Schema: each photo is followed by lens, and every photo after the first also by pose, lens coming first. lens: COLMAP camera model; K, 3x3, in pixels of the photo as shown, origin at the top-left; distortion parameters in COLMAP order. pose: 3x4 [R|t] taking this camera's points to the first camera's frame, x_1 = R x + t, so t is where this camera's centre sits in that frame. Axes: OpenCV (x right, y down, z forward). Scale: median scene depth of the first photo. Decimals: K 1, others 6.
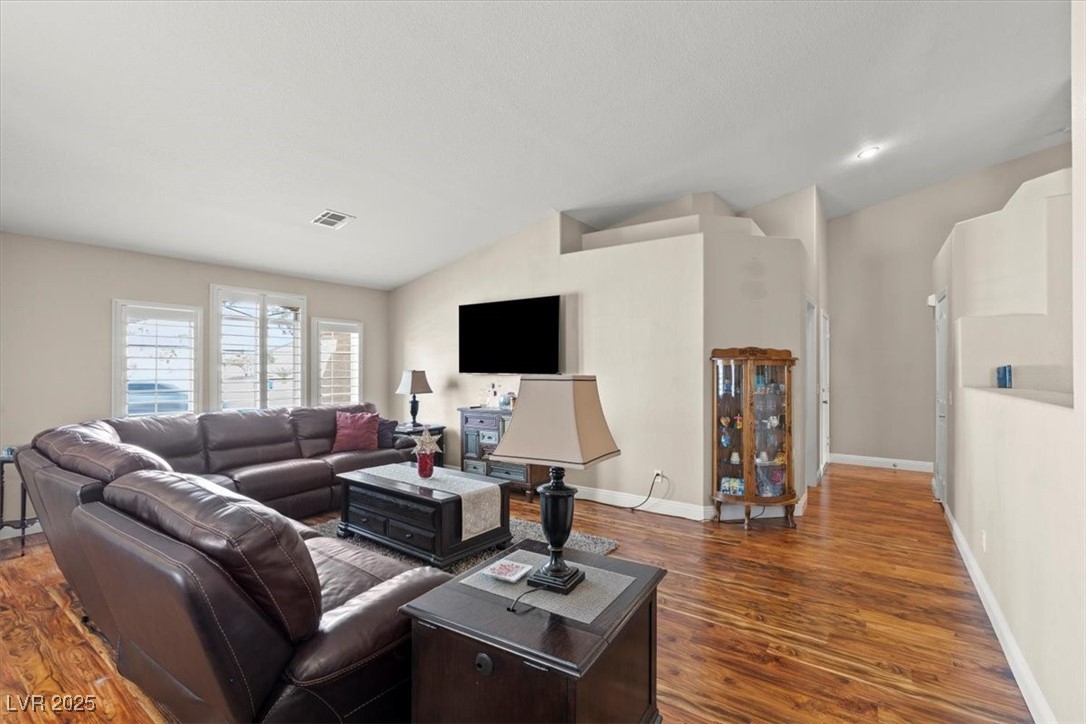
lens RADIAL K [[492.0, 0, 536.5], [0, 492.0, 362.6], [0, 0, 1]] dist [-0.001653, -0.000692]
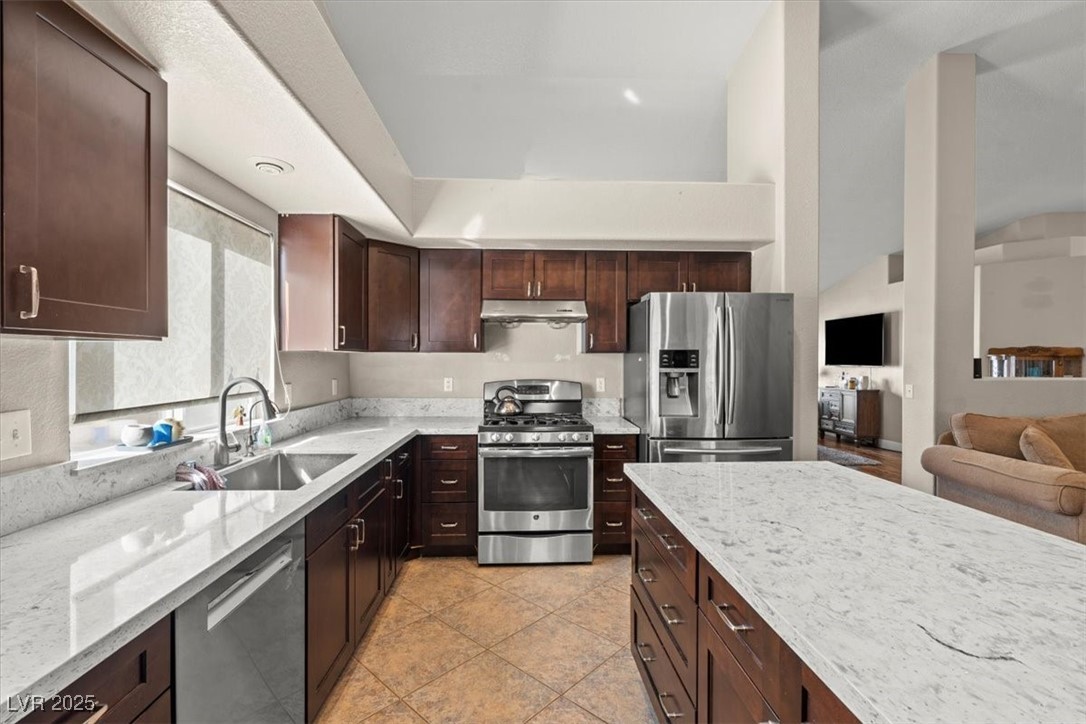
lens RADIAL K [[492.0, 0, 536.5], [0, 492.0, 362.6], [0, 0, 1]] dist [-0.001653, -0.000692]
pose [[0.604504, 0.003774, -0.796593, 0.592869], [0.004197, 0.999960, 0.007923, -0.003070], [0.796591, -0.008132, 0.604464, -0.730539]]
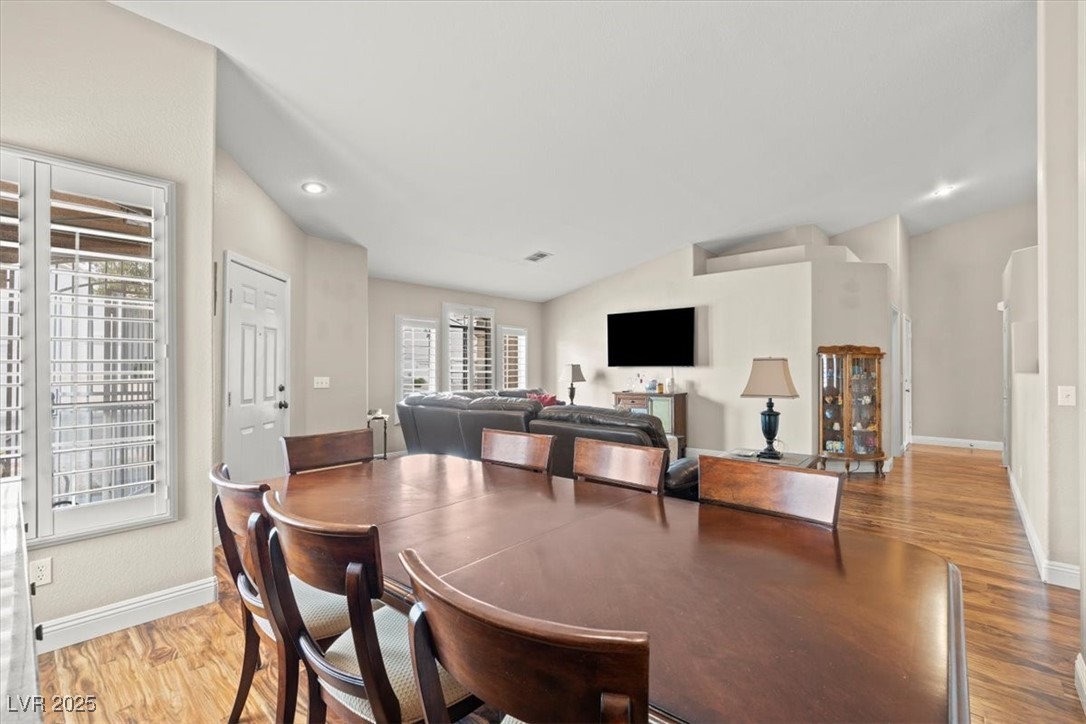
lens RADIAL K [[497.4, 0, 543.0], [0, 497.4, 362.0], [0, 0, 1]] dist [0.002709, 0.000583]
pose [[0.994917, -0.001665, -0.100686, -0.224575], [0.001416, 0.999996, -0.002547, 0.015114], [0.100690, 0.002392, 0.994915, -0.382720]]
